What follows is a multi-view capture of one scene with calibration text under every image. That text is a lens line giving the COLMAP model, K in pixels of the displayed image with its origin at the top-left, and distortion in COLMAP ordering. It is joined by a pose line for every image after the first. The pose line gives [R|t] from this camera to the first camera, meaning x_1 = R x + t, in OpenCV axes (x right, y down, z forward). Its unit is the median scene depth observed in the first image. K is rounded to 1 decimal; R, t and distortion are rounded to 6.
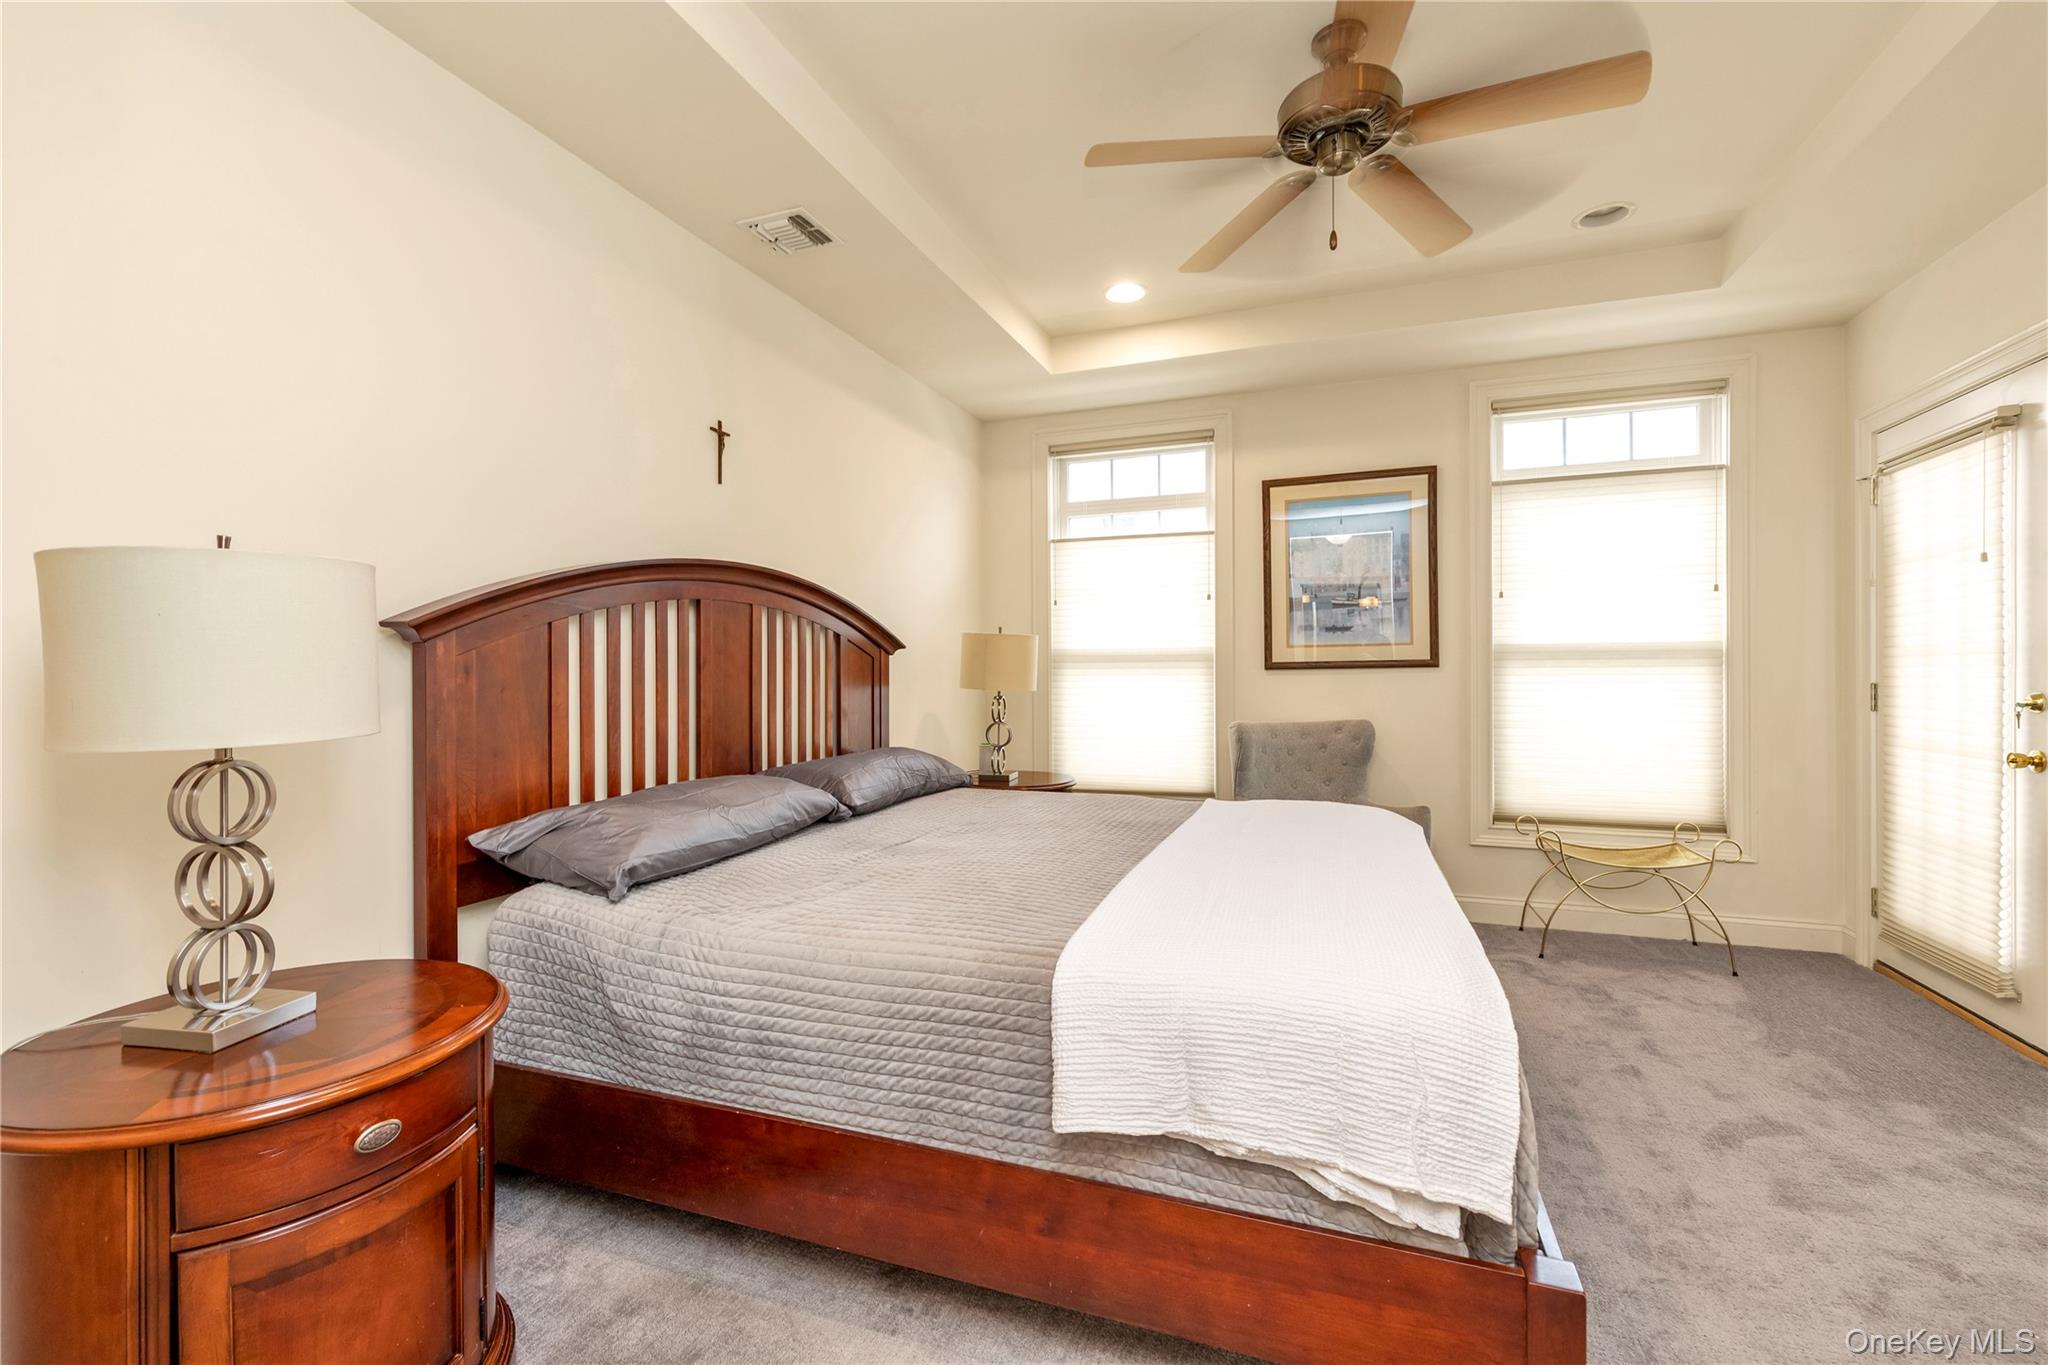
lens RADIAL K [[897.9, 0, 1024.0], [0, 897.9, 682.5], [0, 0, 1]] dist [0.000076, -0.000009]
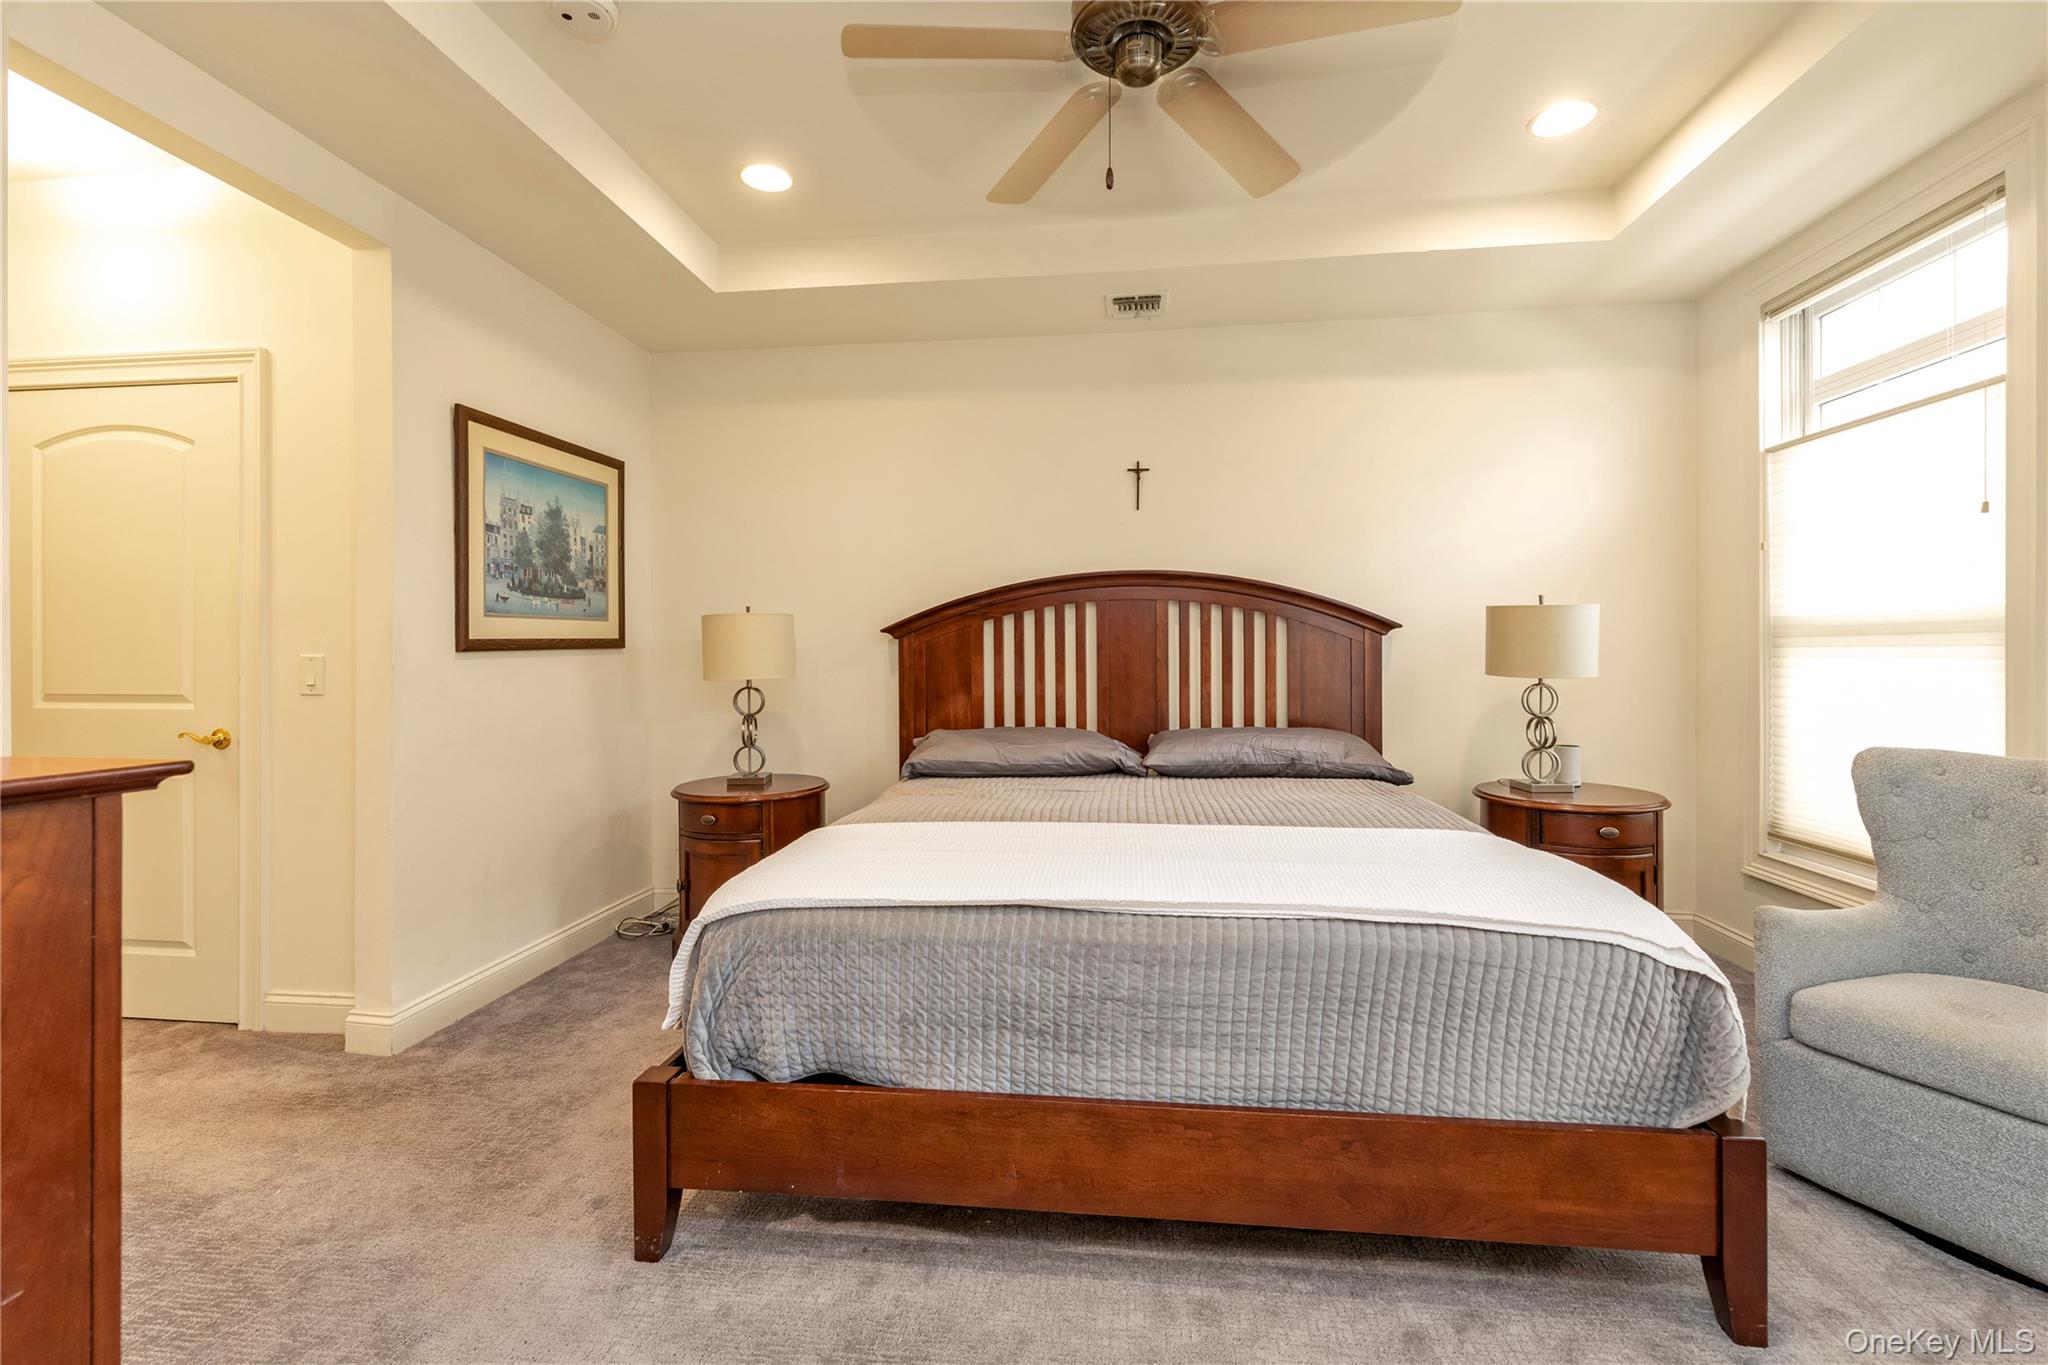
lens RADIAL K [[874.0, 0, 1026.2], [0, 874.0, 652.7], [0, 0, 1]] dist [0.023666, 0.000068]
pose [[0.238963, 0.004773, -0.971017, 0.870680], [-0.010982, 0.999937, 0.002212, -0.013020], [0.970967, 0.010135, 0.239000, 0.541009]]
